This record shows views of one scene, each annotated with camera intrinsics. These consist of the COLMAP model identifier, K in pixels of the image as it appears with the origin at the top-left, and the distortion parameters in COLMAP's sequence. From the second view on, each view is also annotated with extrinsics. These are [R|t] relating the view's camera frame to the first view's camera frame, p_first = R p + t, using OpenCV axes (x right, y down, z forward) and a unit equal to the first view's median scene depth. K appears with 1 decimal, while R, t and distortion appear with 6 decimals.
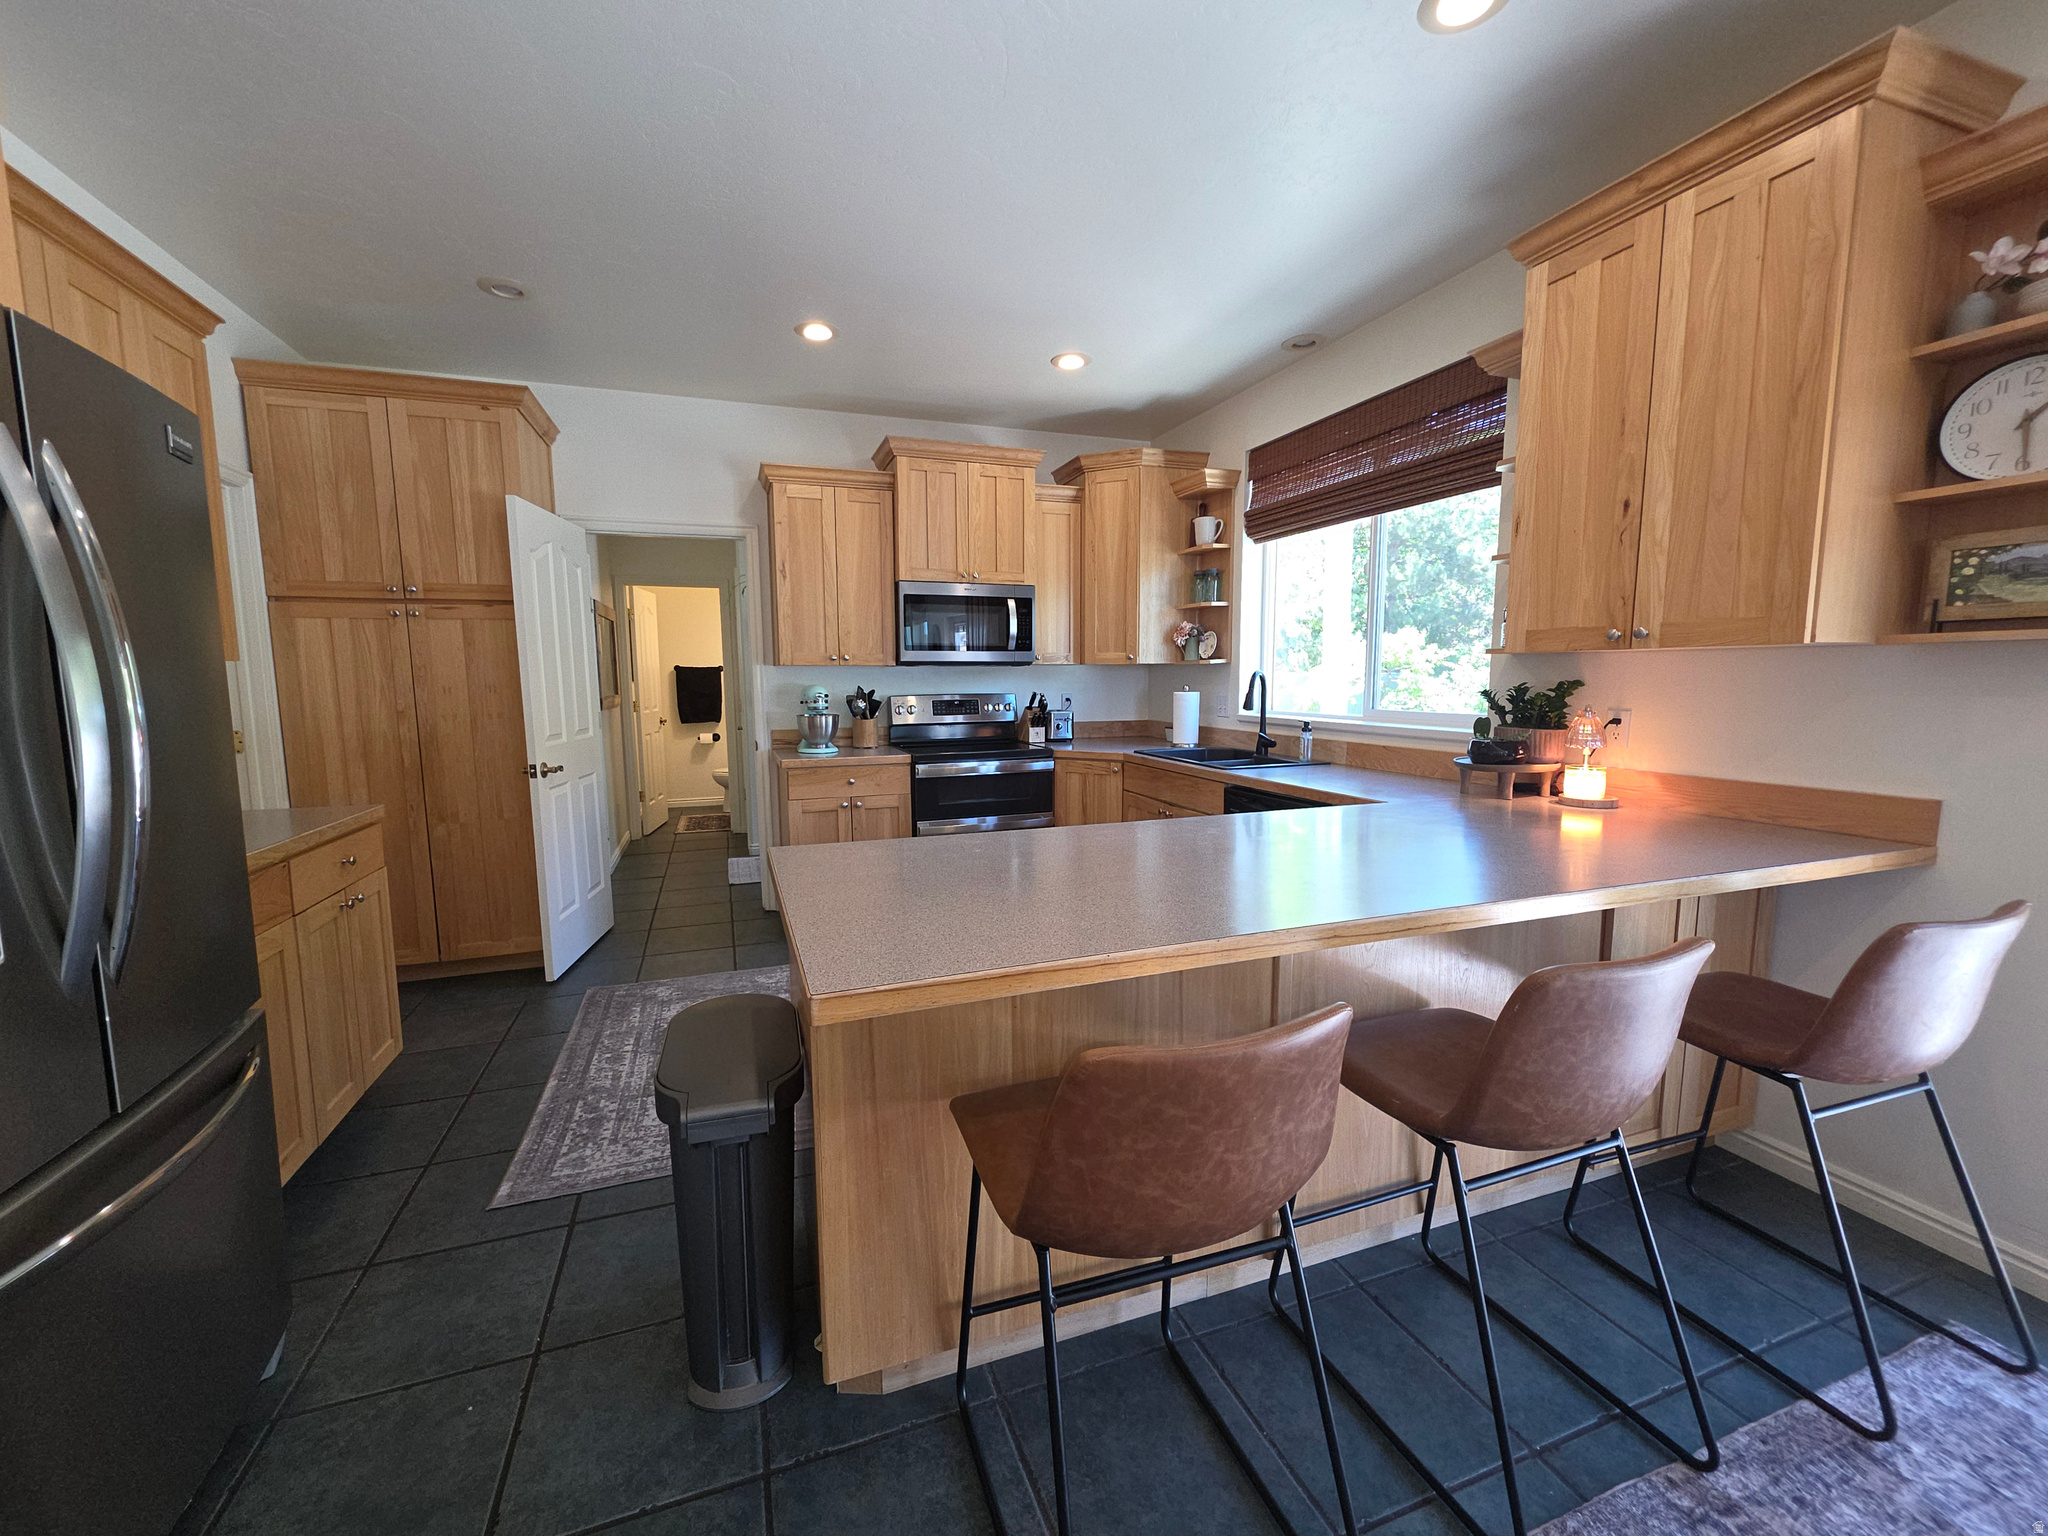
lens RADIAL K [[824.8, 0, 1021.3], [0, 824.8, 772.4], [0, 0, 1]] dist [0.000591, -0.000518]
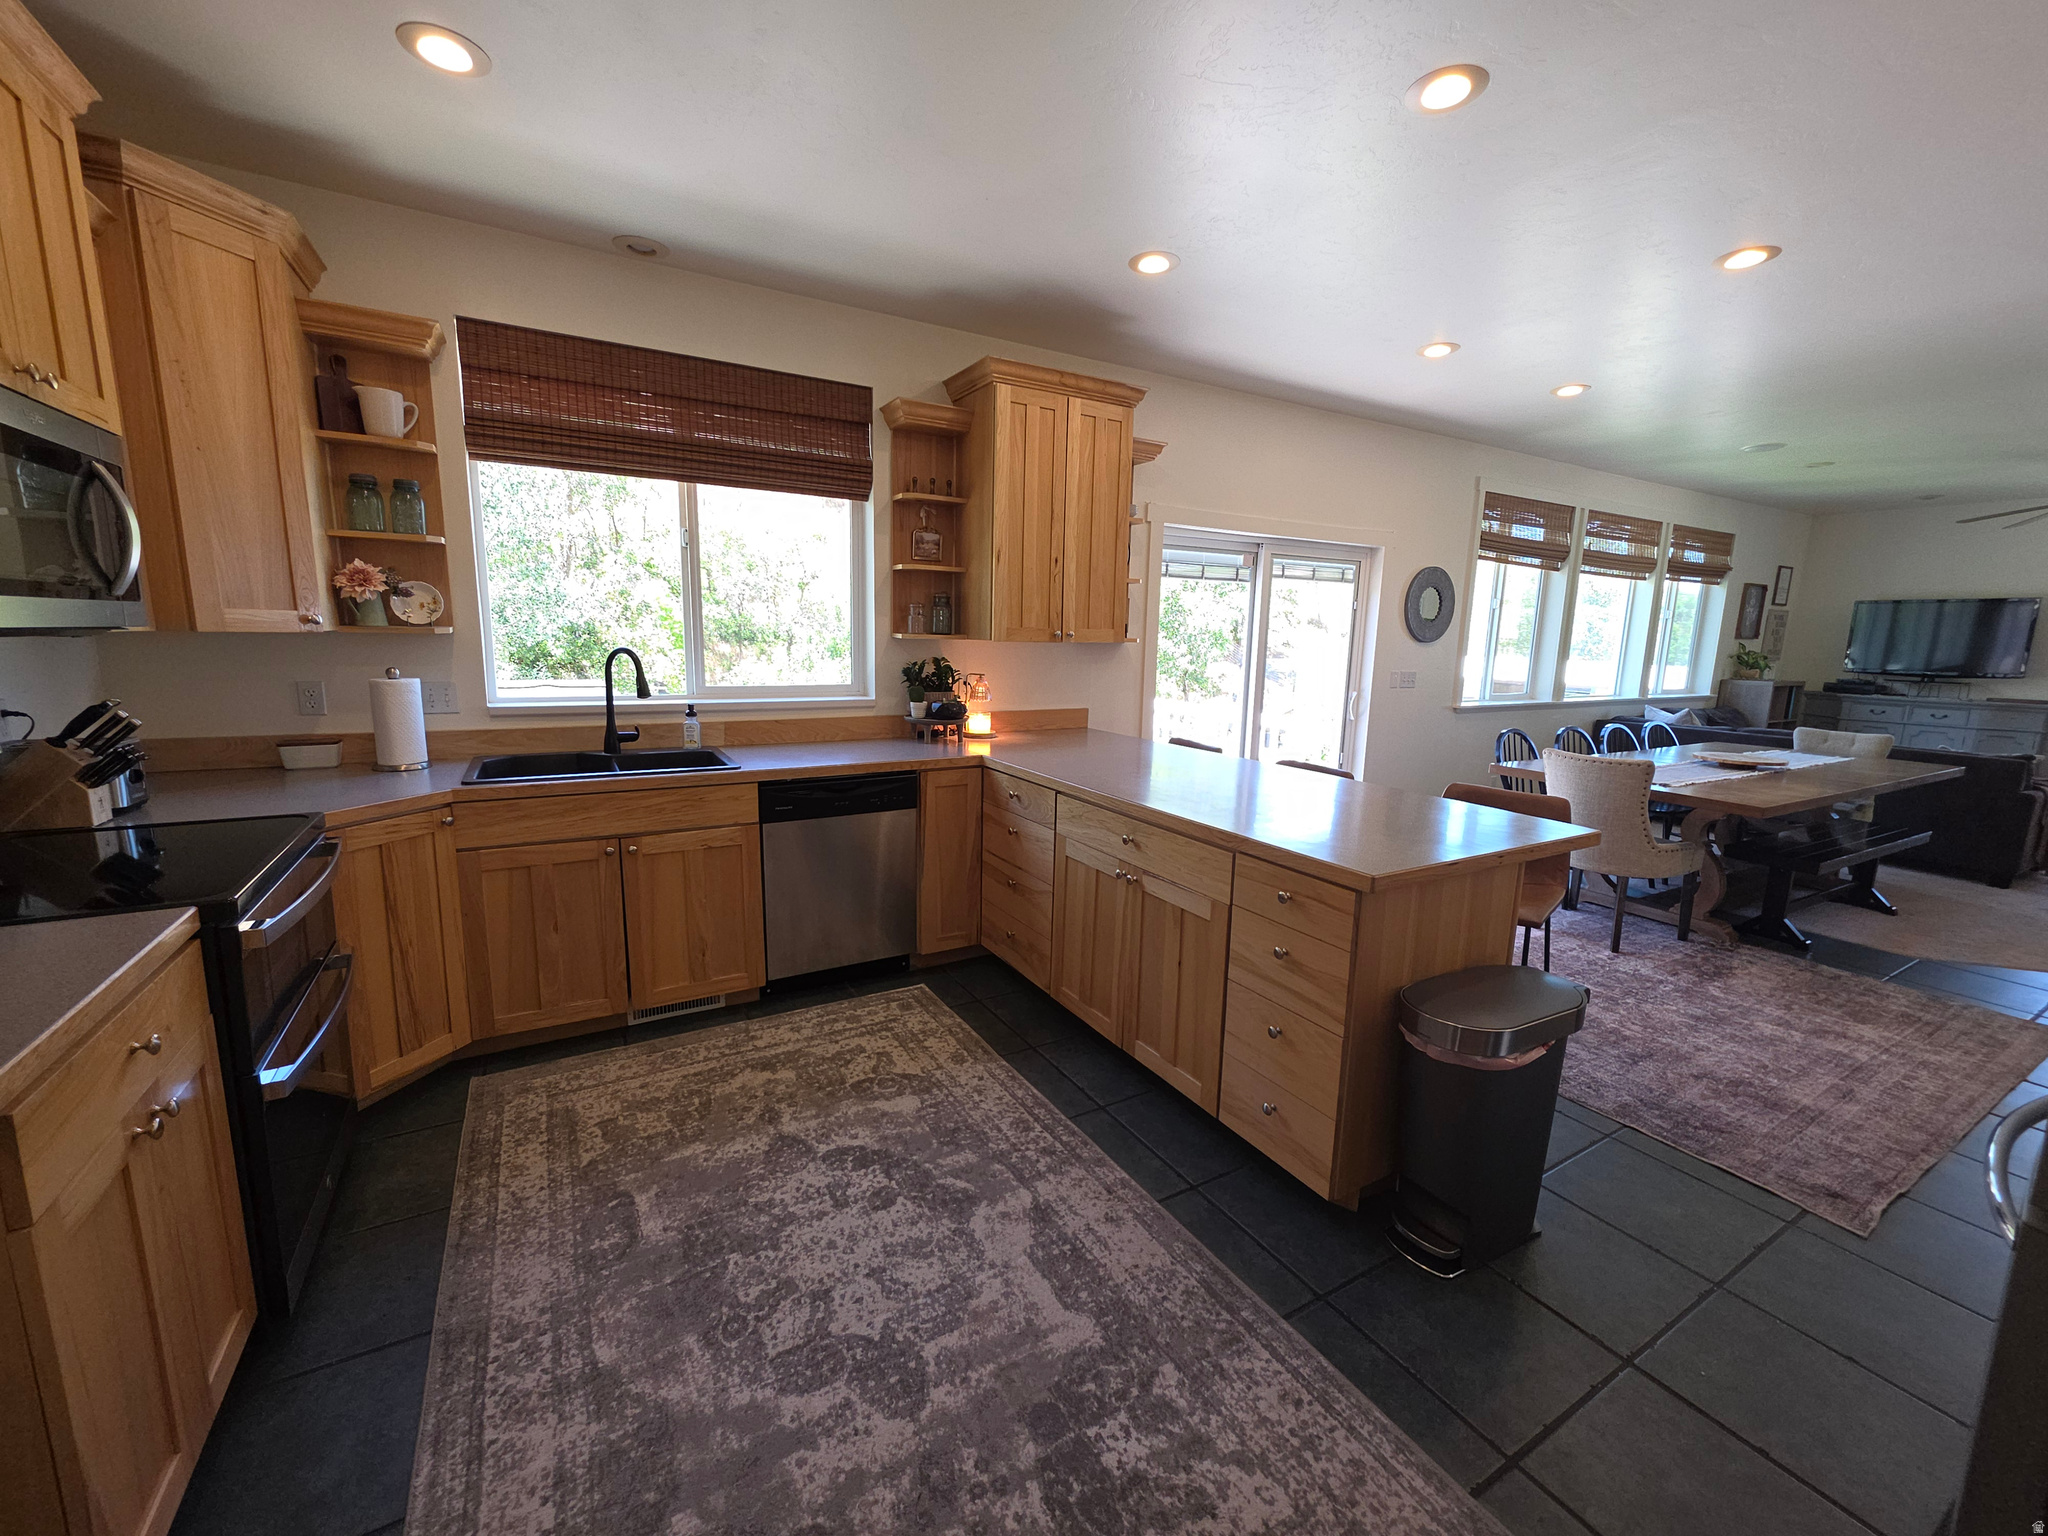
lens RADIAL K [[824.8, 0, 1015.0], [0, 824.8, 769.9], [0, 0, 1]] dist [0.000591, -0.000518]
pose [[-0.171840, -0.159631, 0.972105, -0.586764], [0.096697, 0.979286, 0.177903, -0.117168], [-0.980368, 0.124570, -0.152845, 0.798470]]
